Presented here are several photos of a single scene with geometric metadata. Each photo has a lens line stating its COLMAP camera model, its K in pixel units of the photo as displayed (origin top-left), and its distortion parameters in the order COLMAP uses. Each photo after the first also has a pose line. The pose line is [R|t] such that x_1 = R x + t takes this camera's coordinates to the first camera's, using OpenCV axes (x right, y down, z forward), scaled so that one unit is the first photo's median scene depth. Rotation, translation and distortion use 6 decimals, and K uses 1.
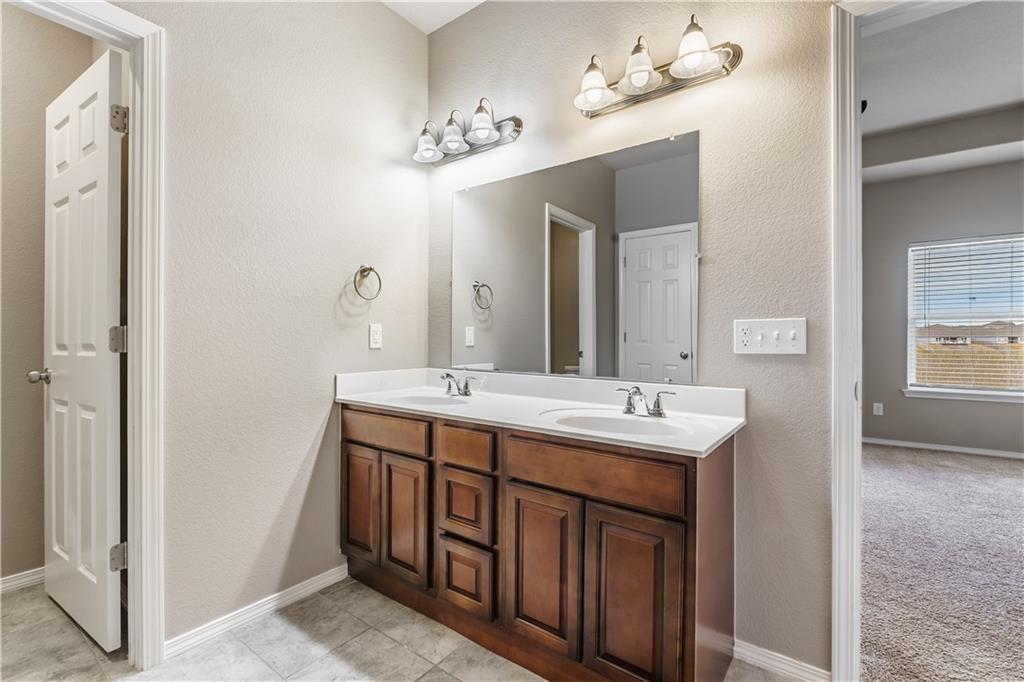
lens RADIAL K [[463.4, 0, 512.0], [0, 463.4, 341.0], [0, 0, 1]] dist [-0.005388, -0.000478]
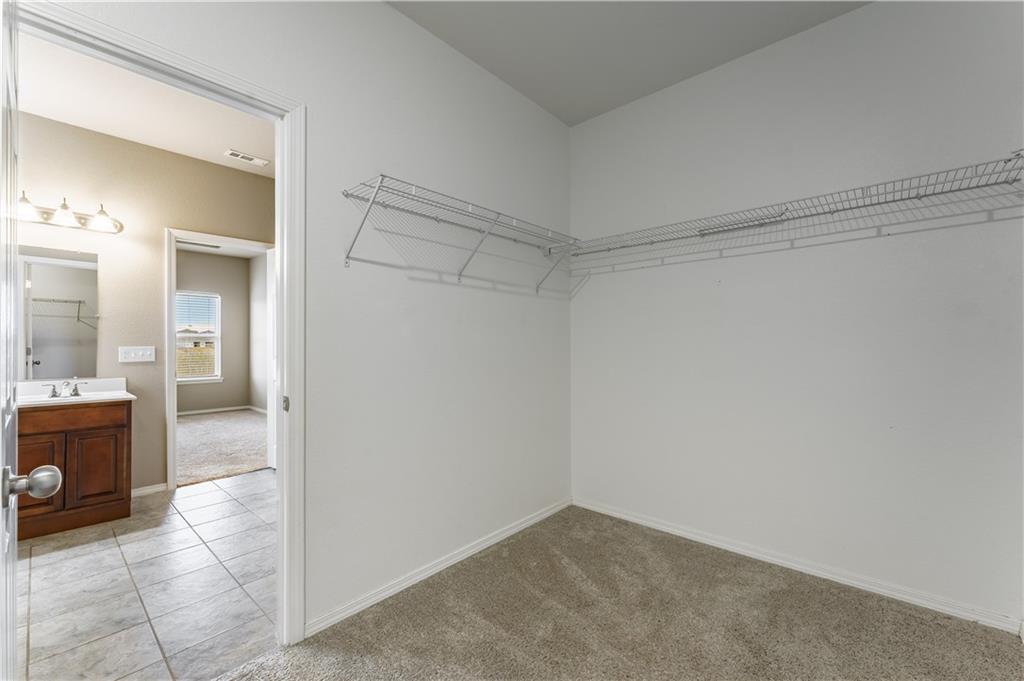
lens RADIAL K [[425.0, 0, 512.0], [0, 425.0, 340.5], [0, 0, 1]] dist [-0.000744, -0.000363]
pose [[0.101117, 0.005815, 0.994858, -1.399034], [0.004080, 0.999972, -0.006259, -0.058214], [-0.994866, 0.004692, 0.101090, -1.107475]]
